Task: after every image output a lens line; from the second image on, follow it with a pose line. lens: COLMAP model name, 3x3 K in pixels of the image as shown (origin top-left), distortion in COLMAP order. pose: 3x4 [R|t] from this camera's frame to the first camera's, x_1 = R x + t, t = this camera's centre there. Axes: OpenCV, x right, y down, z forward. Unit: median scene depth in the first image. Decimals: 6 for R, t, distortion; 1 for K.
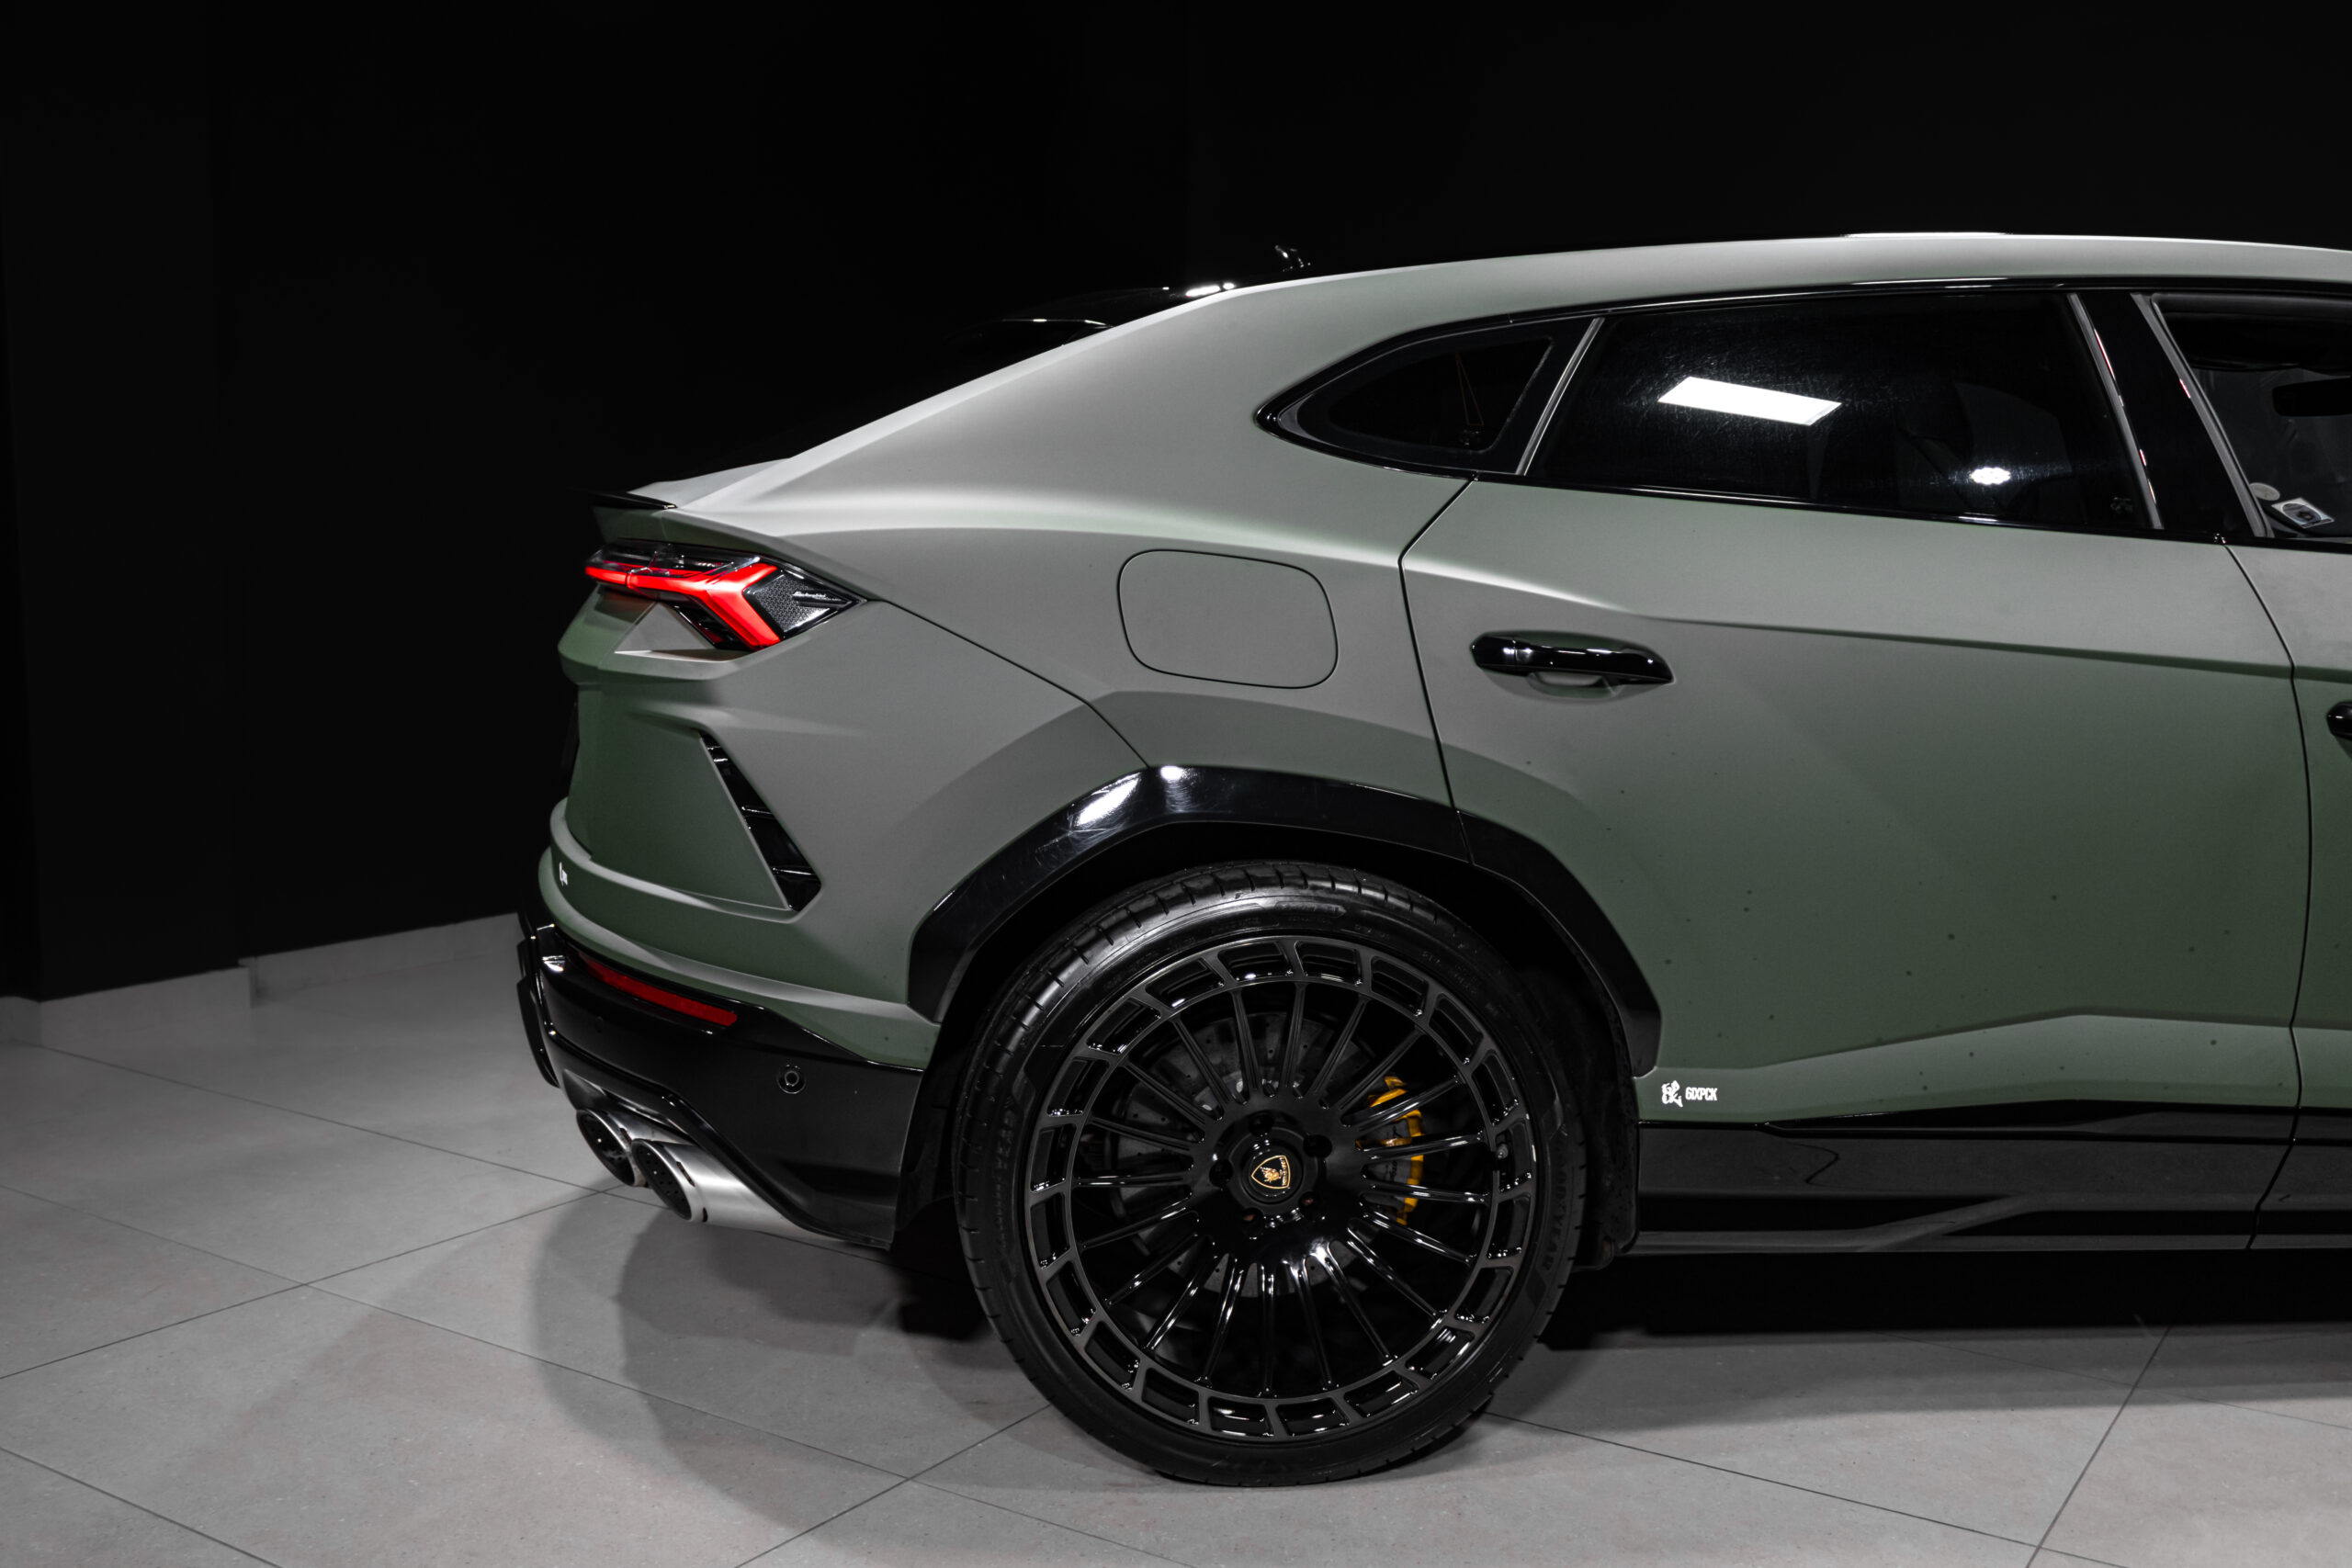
lens RADIAL K [[2184.6, 0, 1176.0], [0, 2184.6, 784.0], [0, 0, 1]] dist [-0.043922, 0.024741]
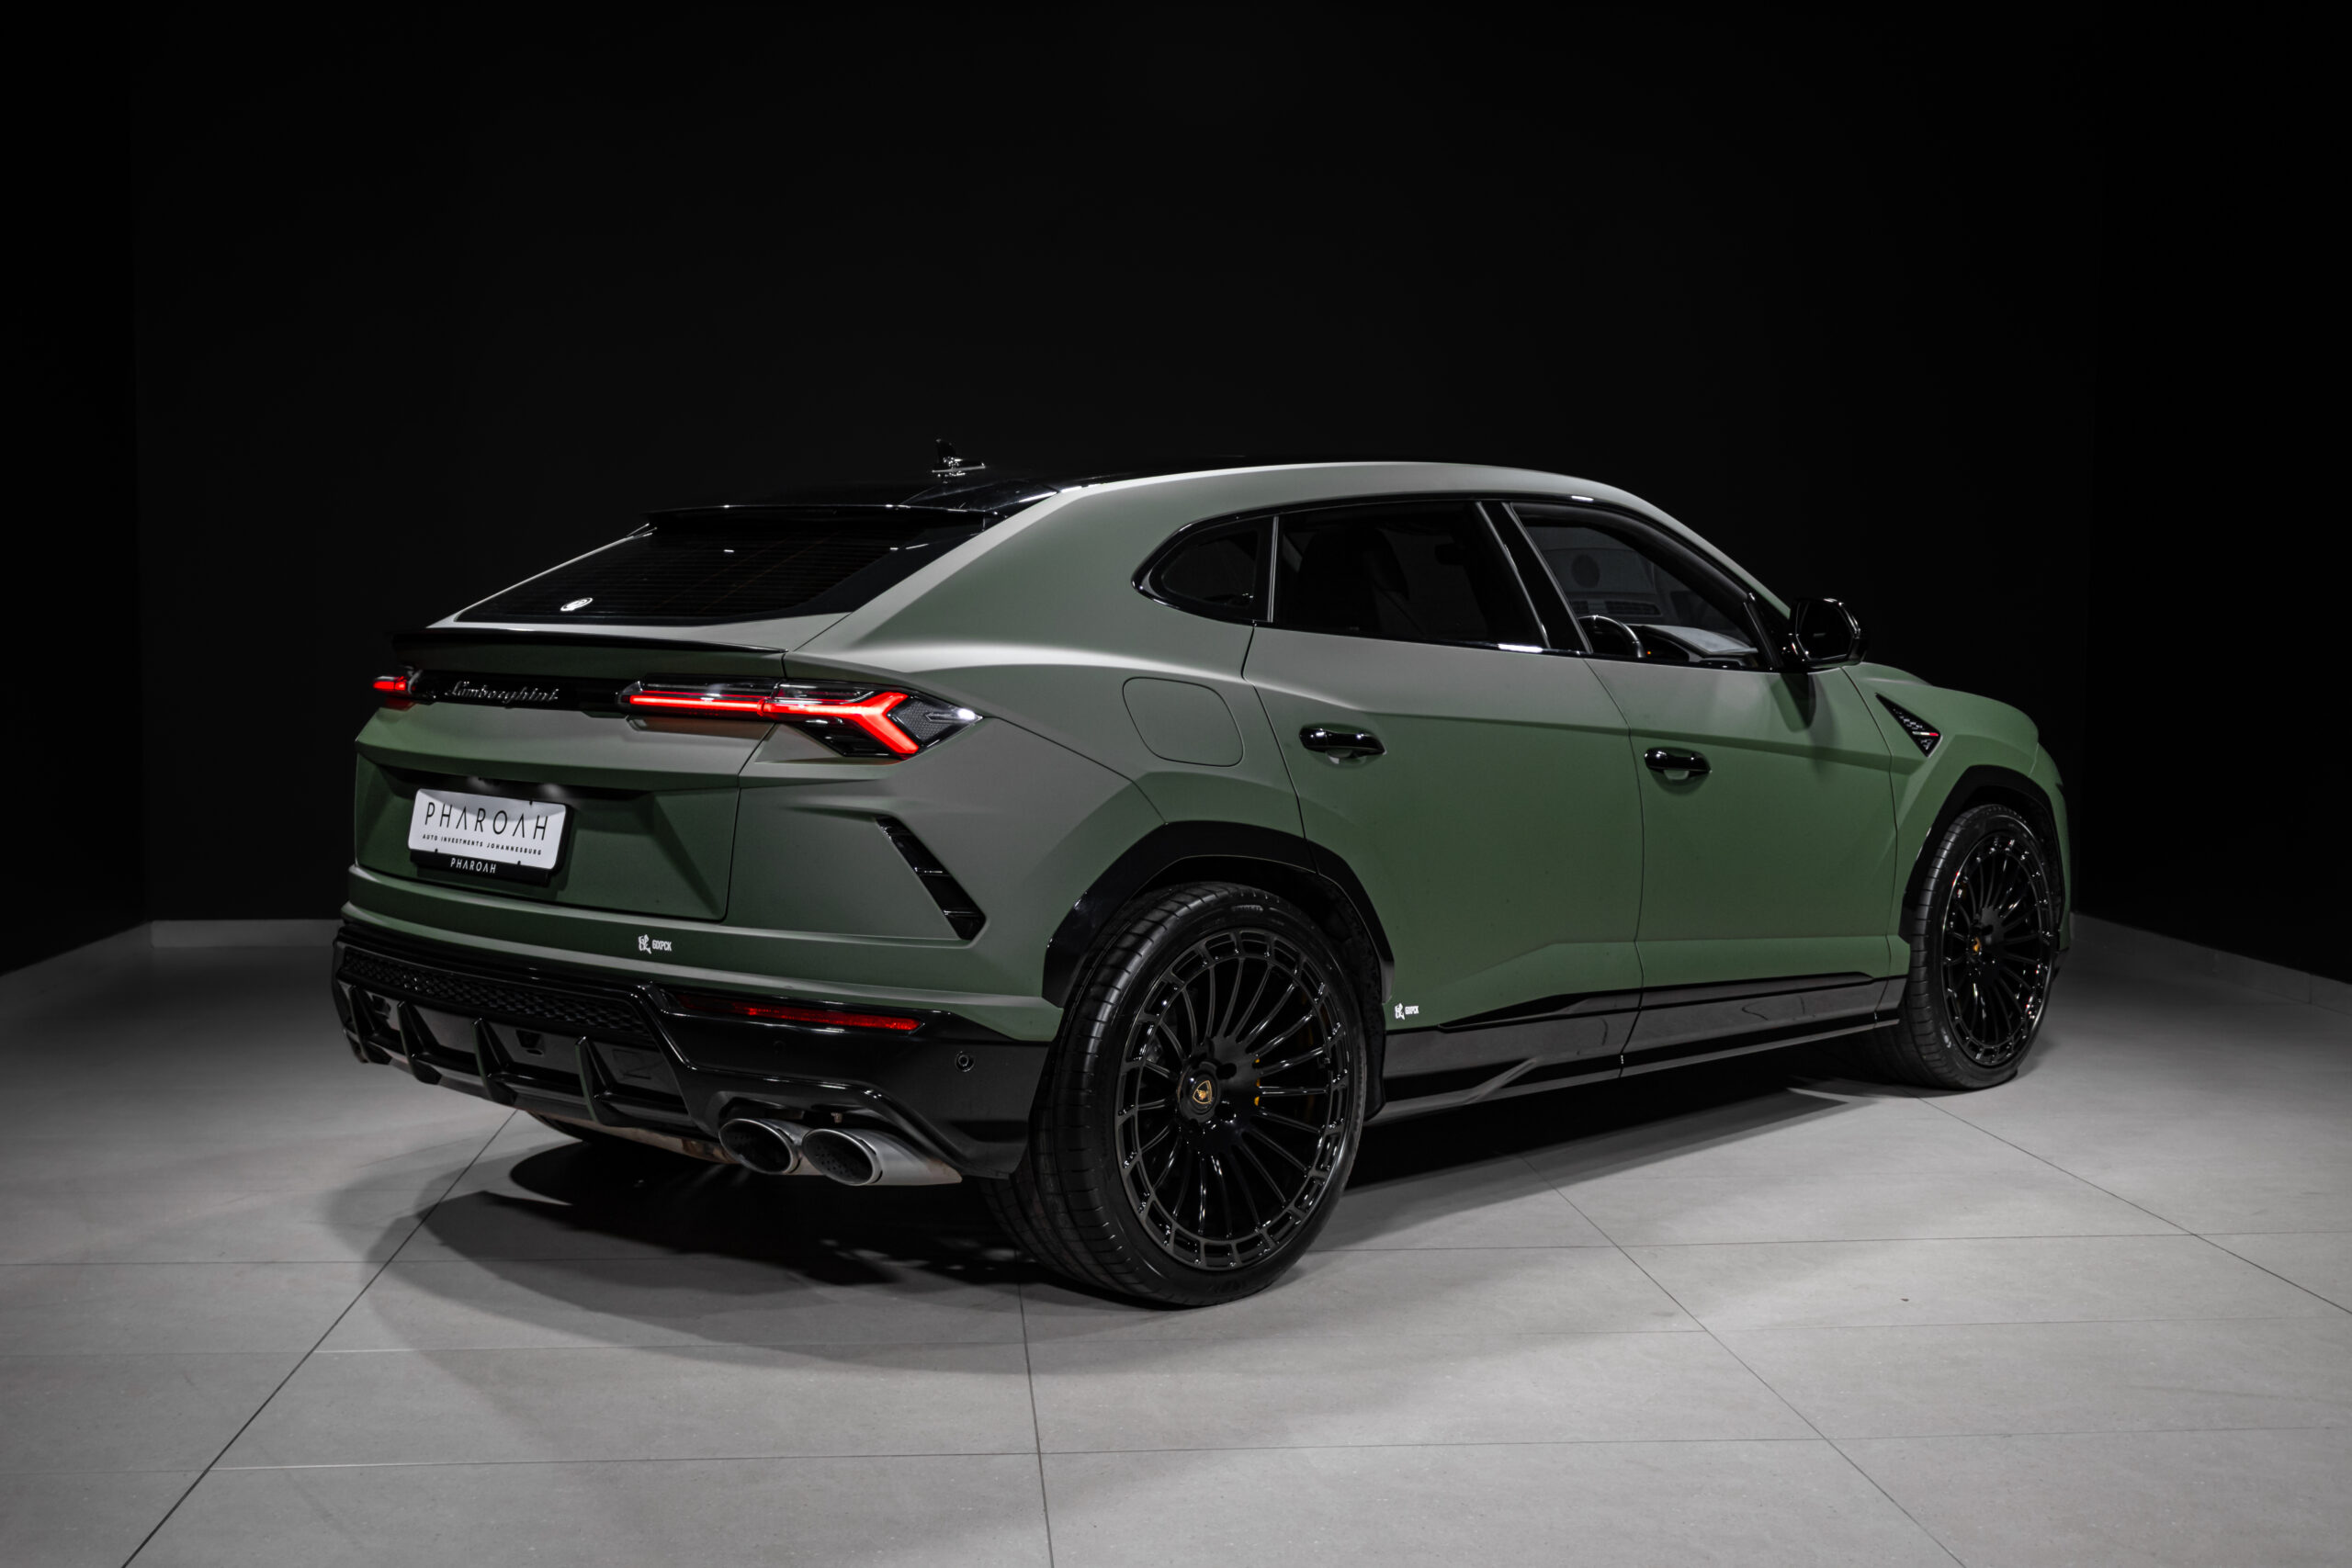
lens RADIAL K [[2560.9, 0, 1176.0], [0, 2560.9, 784.0], [0, 0, 1]] dist [-0.025204, 0.018127]
pose [[0.779406, -0.047322, 0.624730, -1.058561], [0.071239, 0.997370, -0.013329, -0.009860], [-0.622456, 0.054894, 0.780727, -0.364368]]
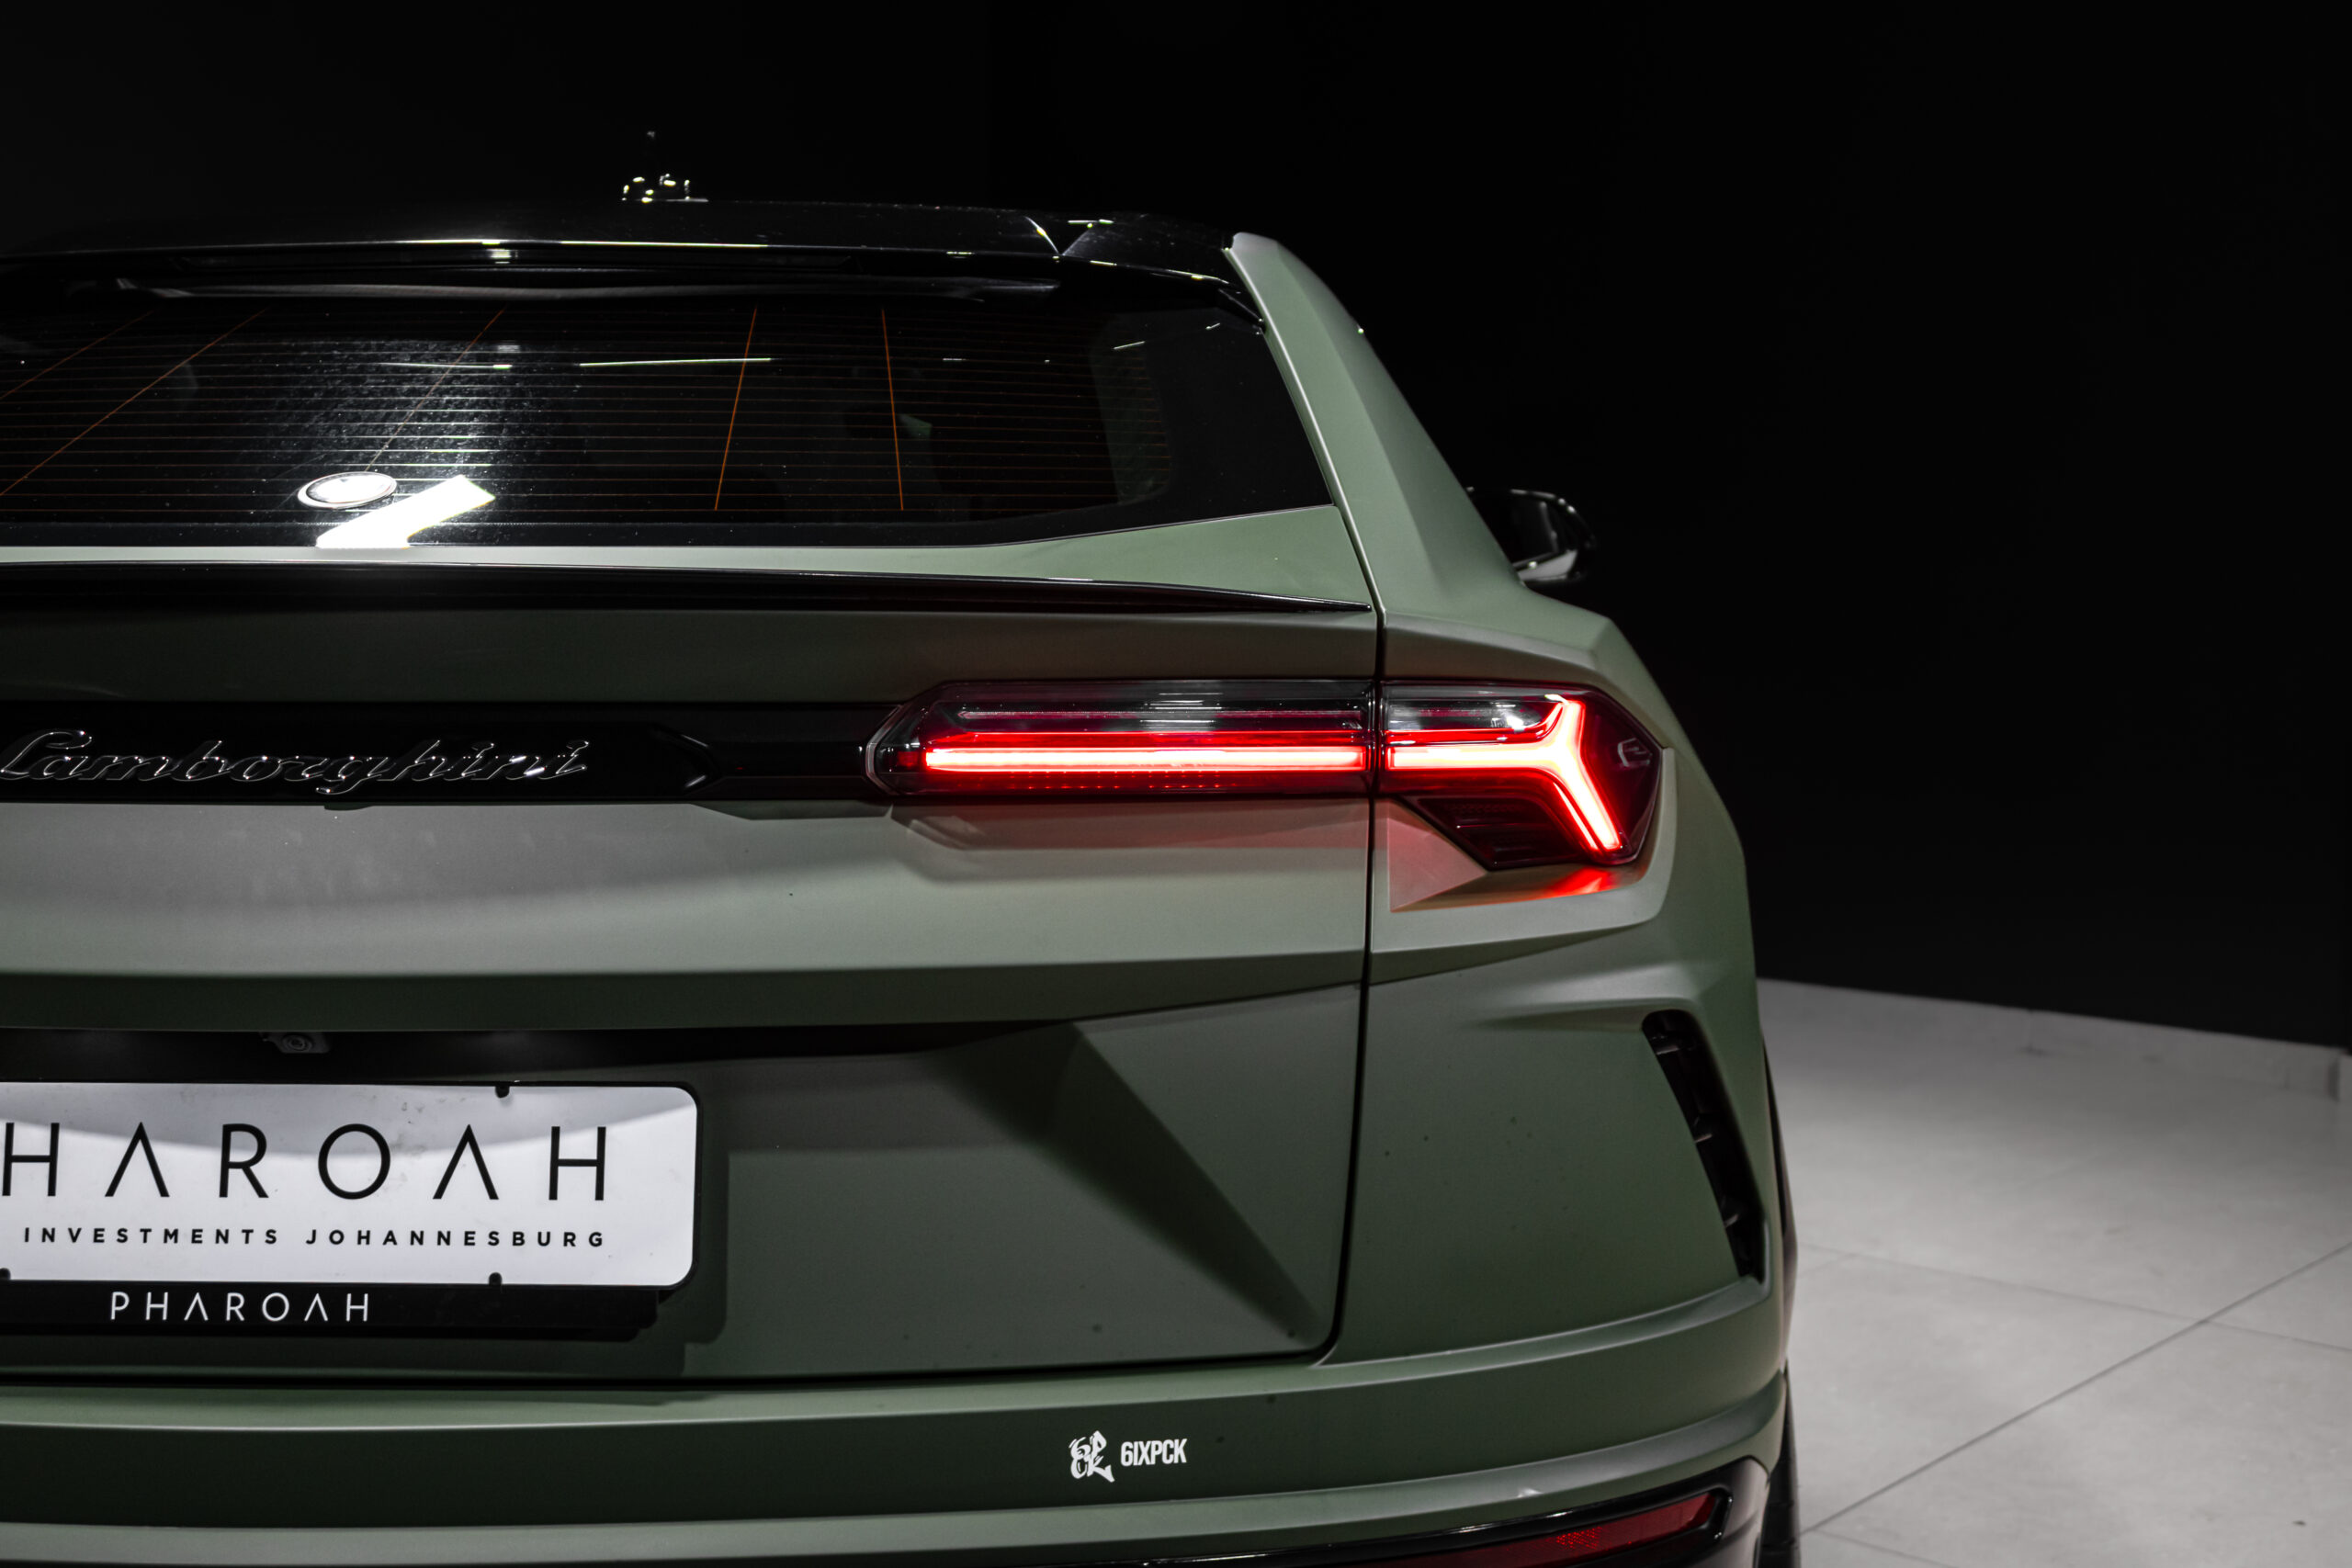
lens RADIAL K [[2857.6, 0, 1184.6], [0, 2857.6, 778.4], [0, 0, 1]] dist [0.005144, 0.011962]
pose [[0.152589, -0.095672, 0.983648, -0.917041], [0.117083, 0.990044, 0.078132, -0.150005], [-0.981330, 0.103246, 0.162272, 0.978455]]
